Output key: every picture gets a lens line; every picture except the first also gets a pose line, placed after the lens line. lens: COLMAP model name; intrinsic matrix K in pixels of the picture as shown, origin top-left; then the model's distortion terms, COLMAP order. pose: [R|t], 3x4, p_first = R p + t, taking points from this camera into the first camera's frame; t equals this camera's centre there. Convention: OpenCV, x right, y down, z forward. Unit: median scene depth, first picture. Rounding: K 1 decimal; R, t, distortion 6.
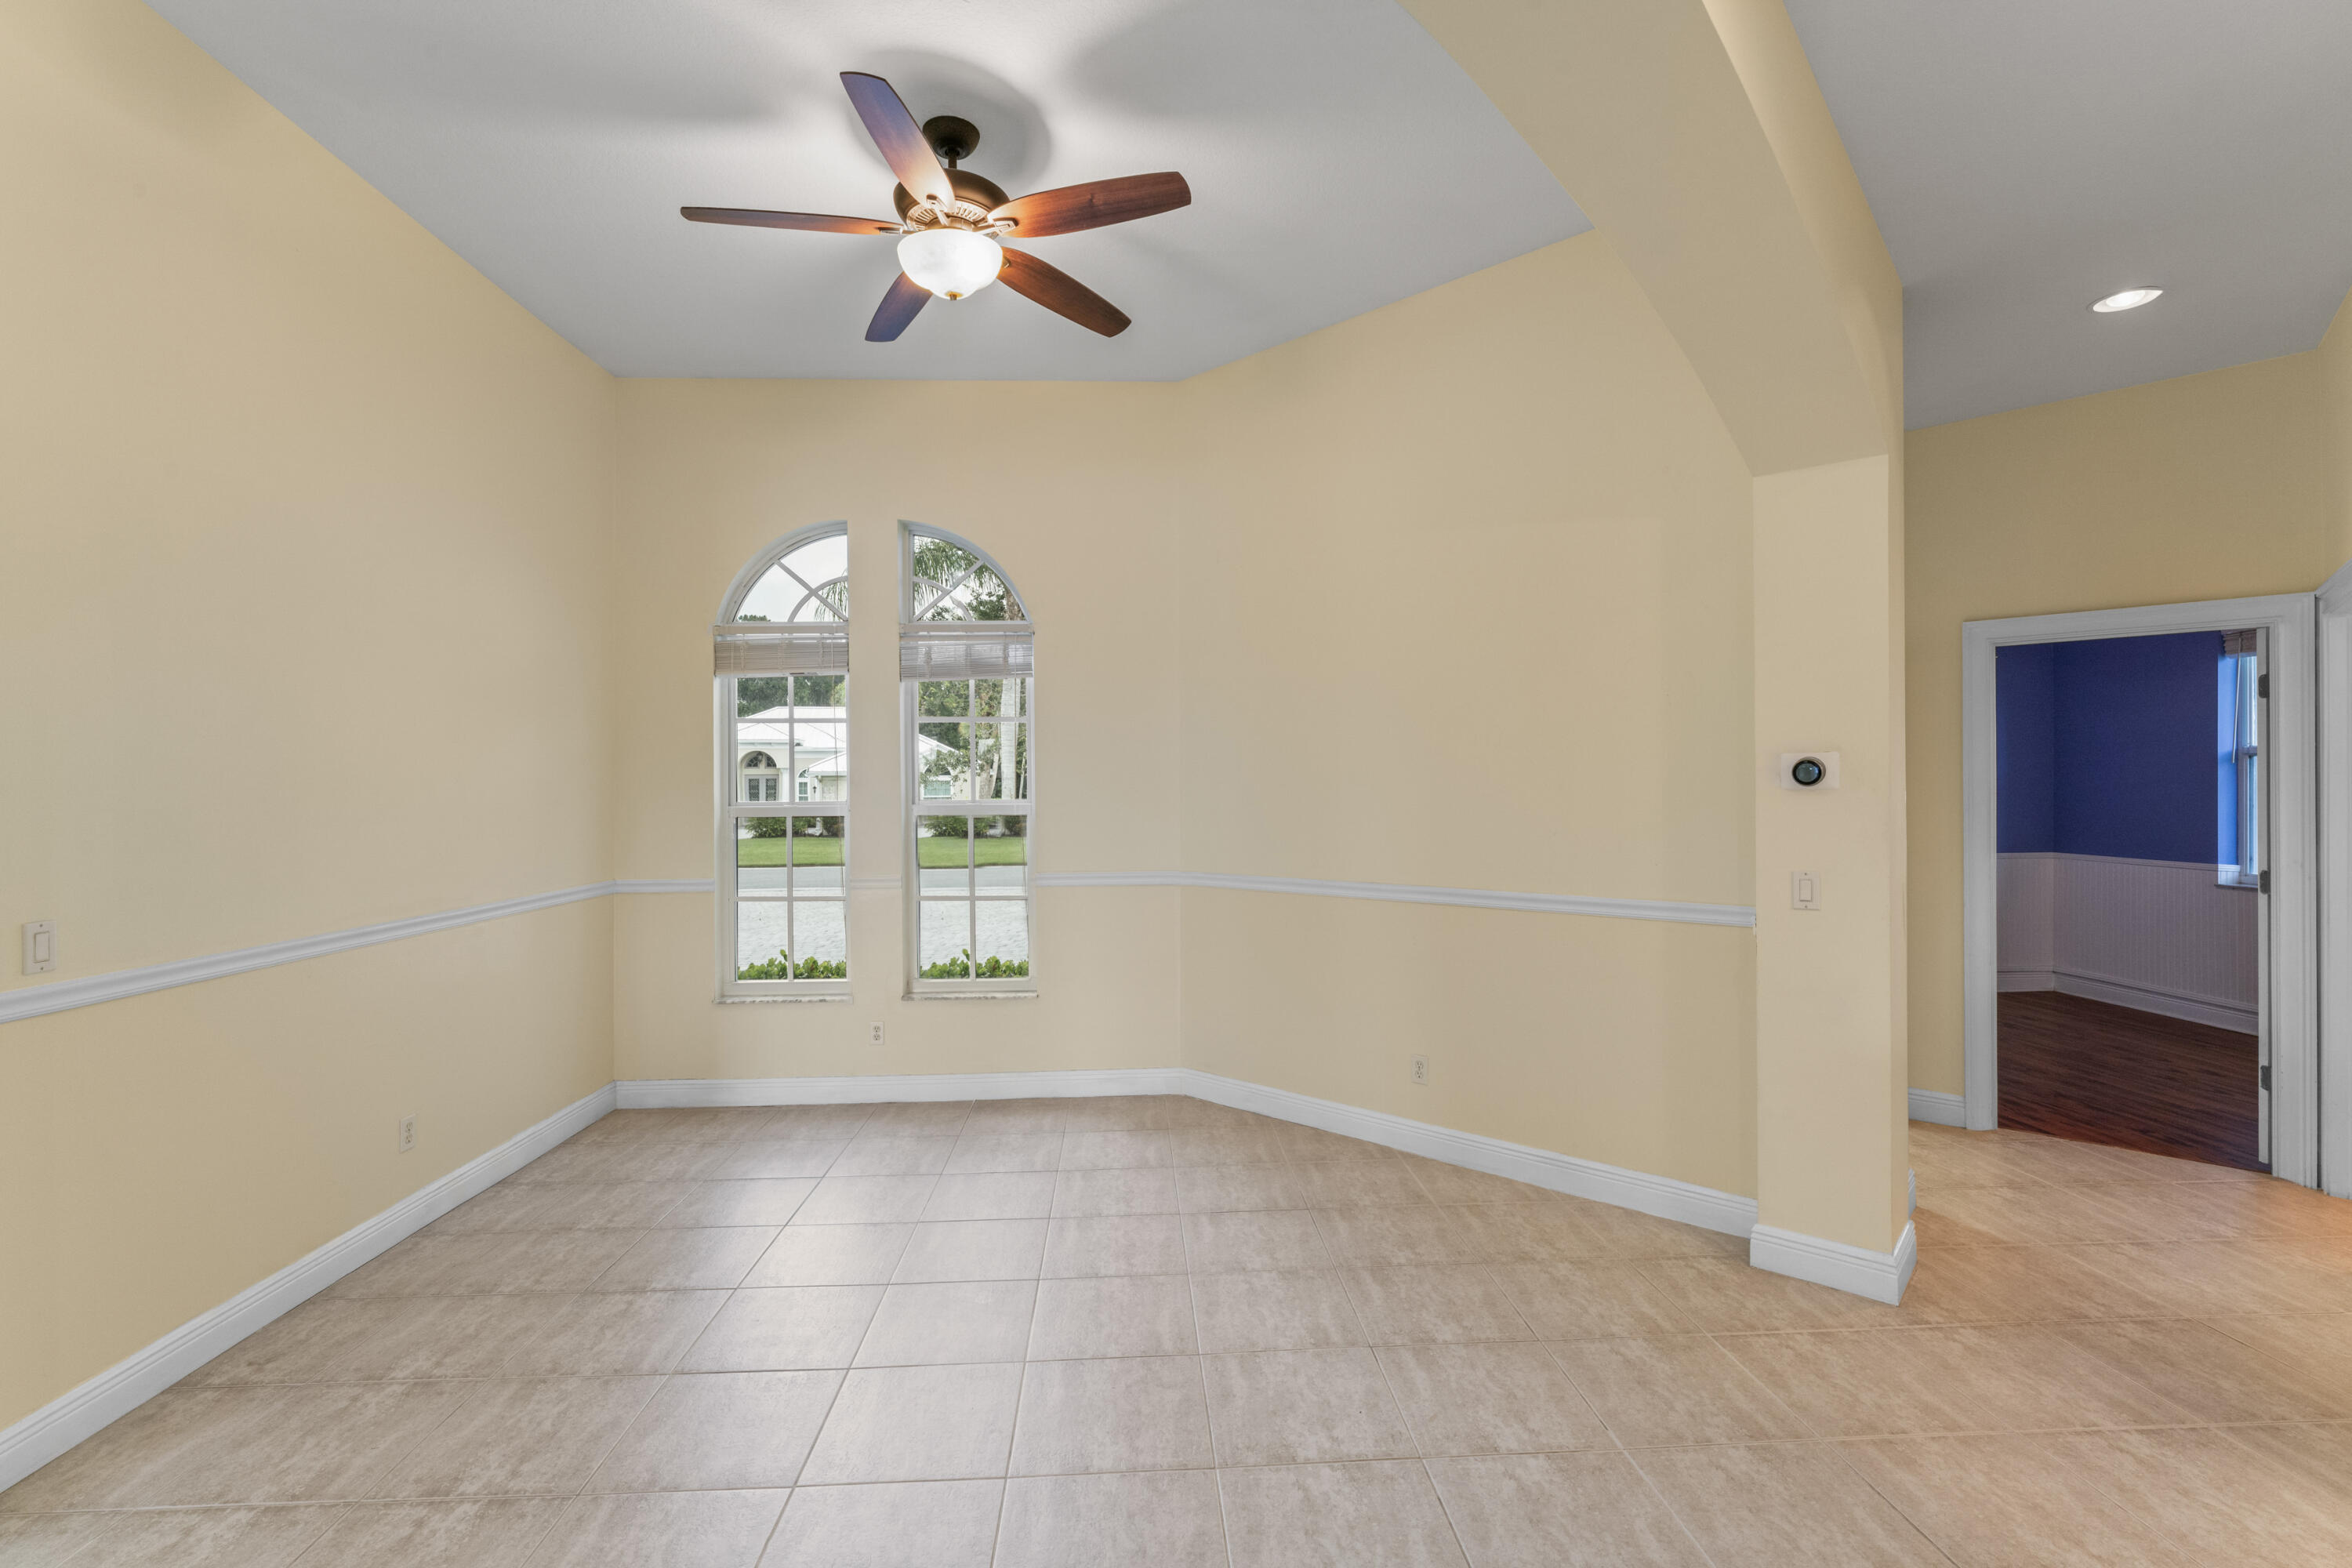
lens RADIAL K [[1058.5, 0, 1150.4], [0, 1058.5, 778.9], [0, 0, 1]] dist [0.001933, -0.001574]
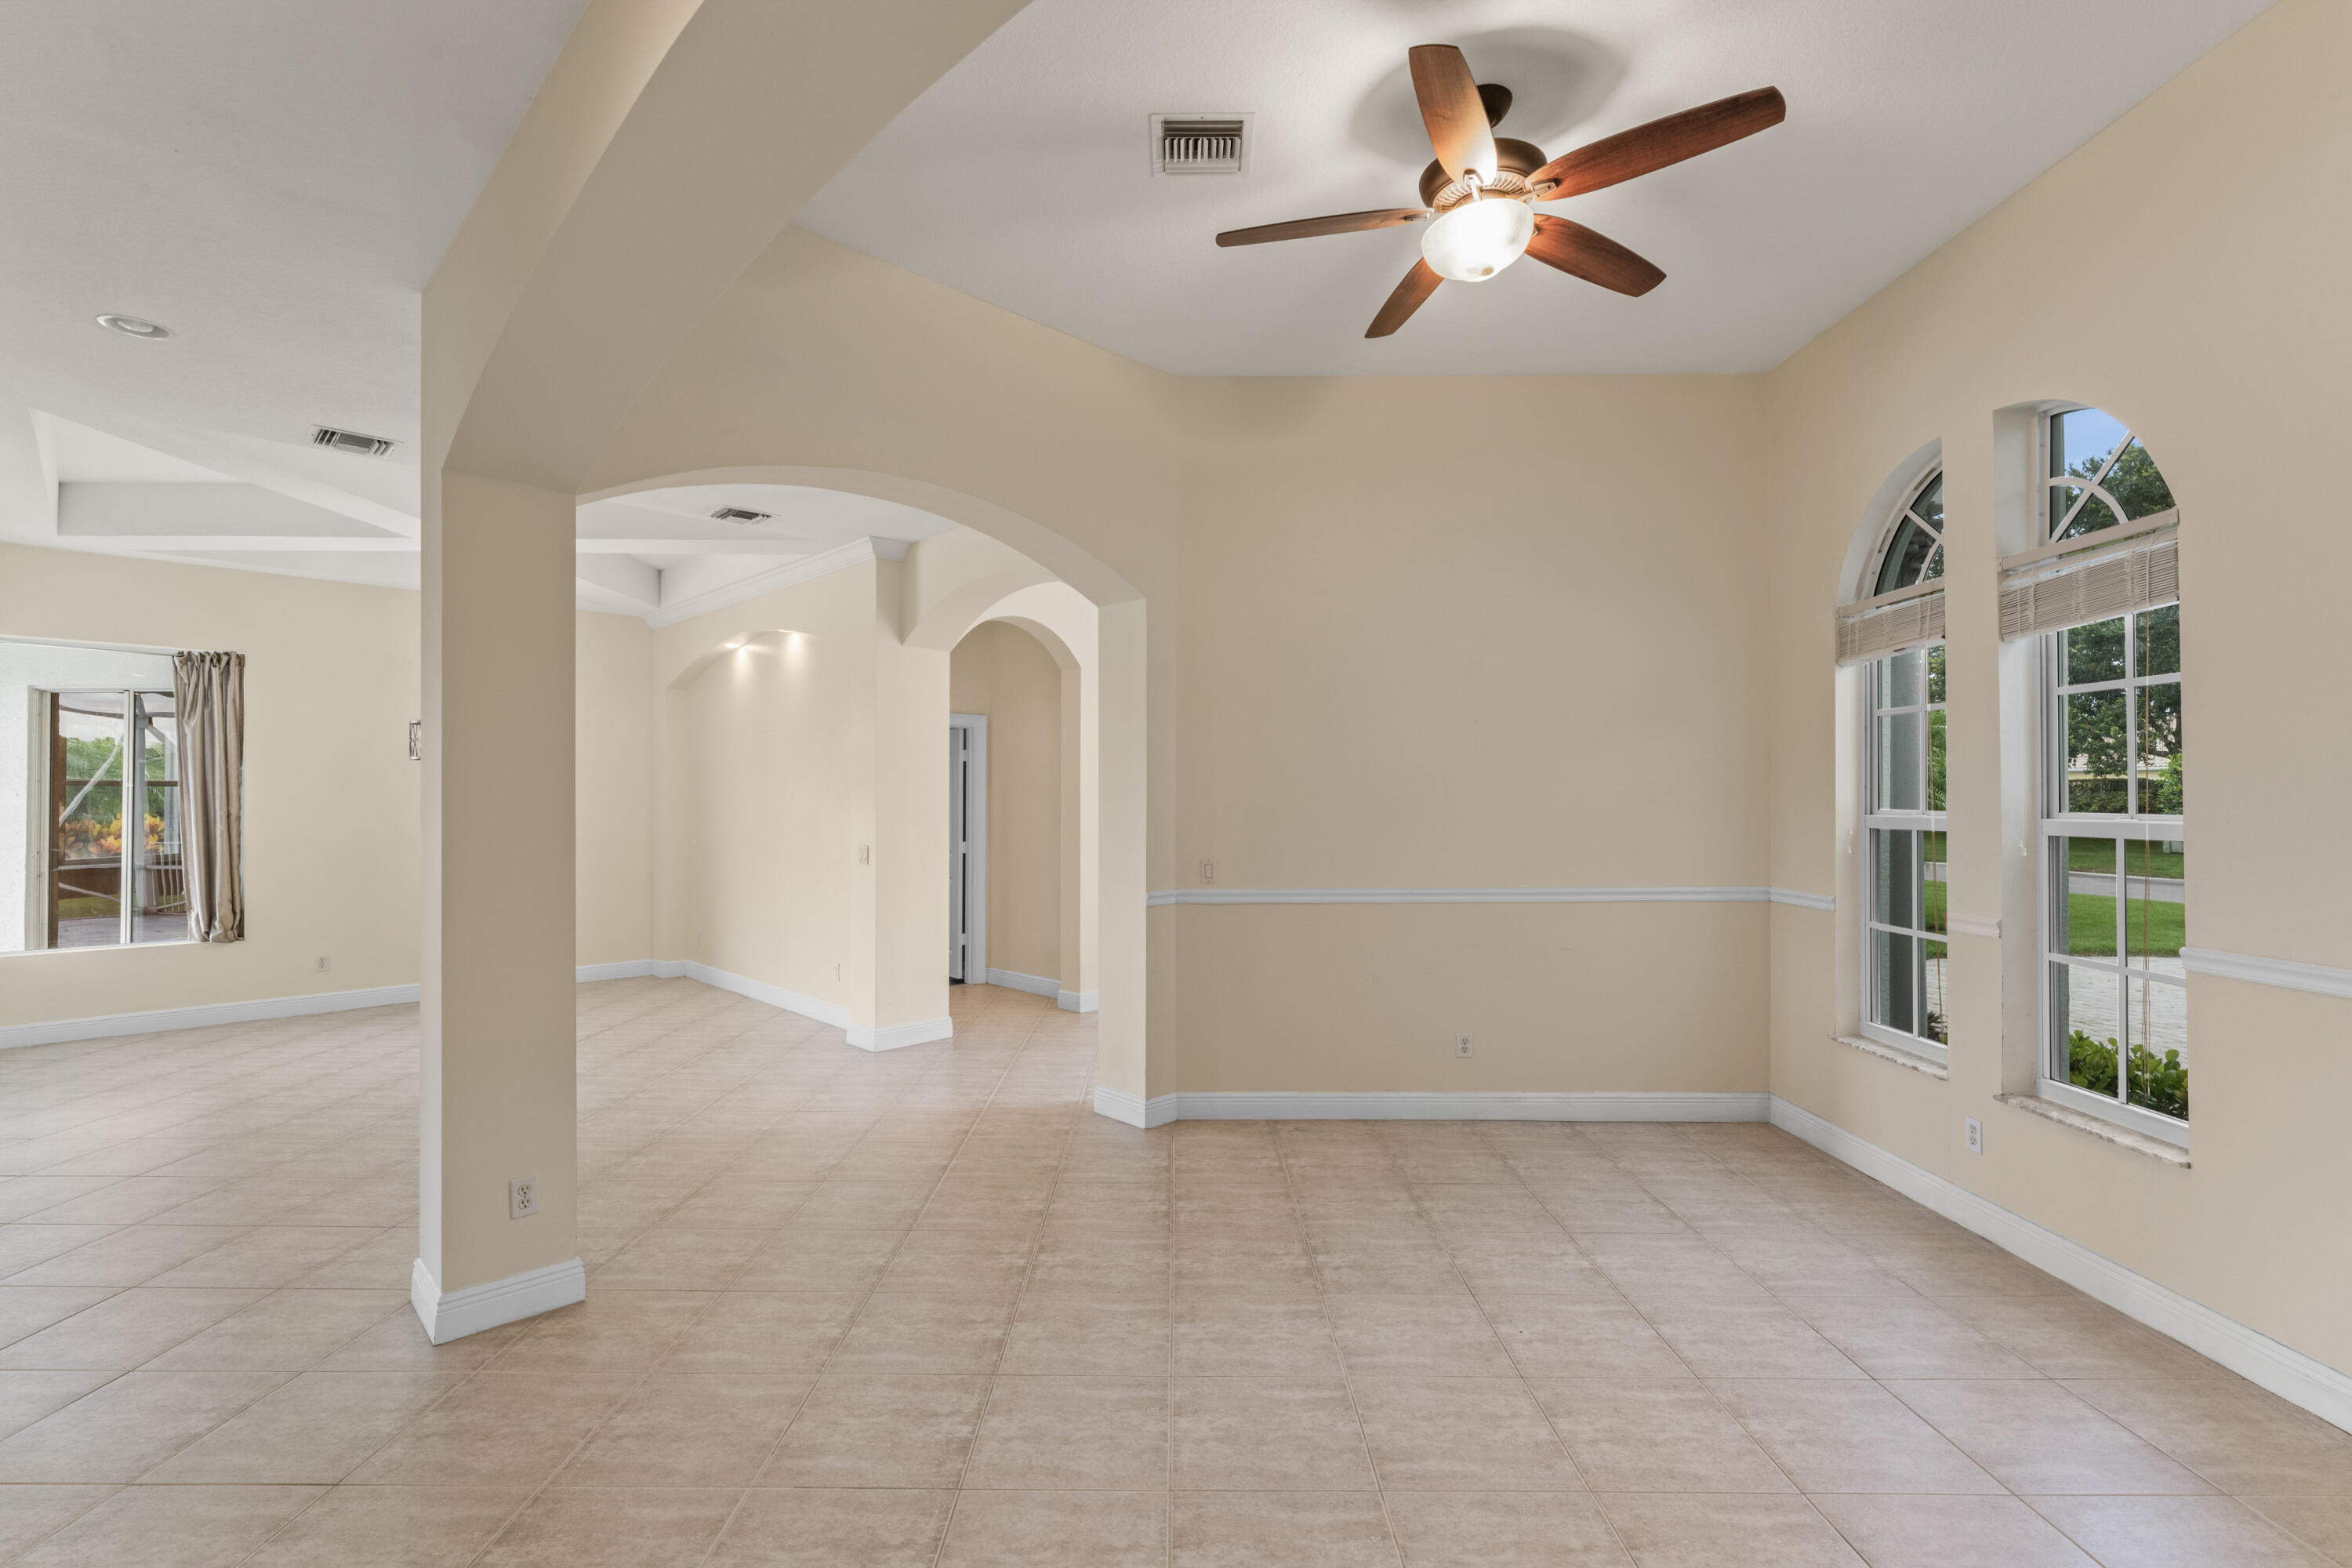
lens RADIAL K [[1065.1, 0, 1186.1], [0, 1065.1, 781.3], [0, 0, 1]] dist [-0.008071, 0.002007]
pose [[-0.065163, -0.010560, -0.997819, 0.670580], [0.014196, 0.999833, -0.011509, 0.000085], [0.997774, -0.014915, -0.065002, 0.691596]]
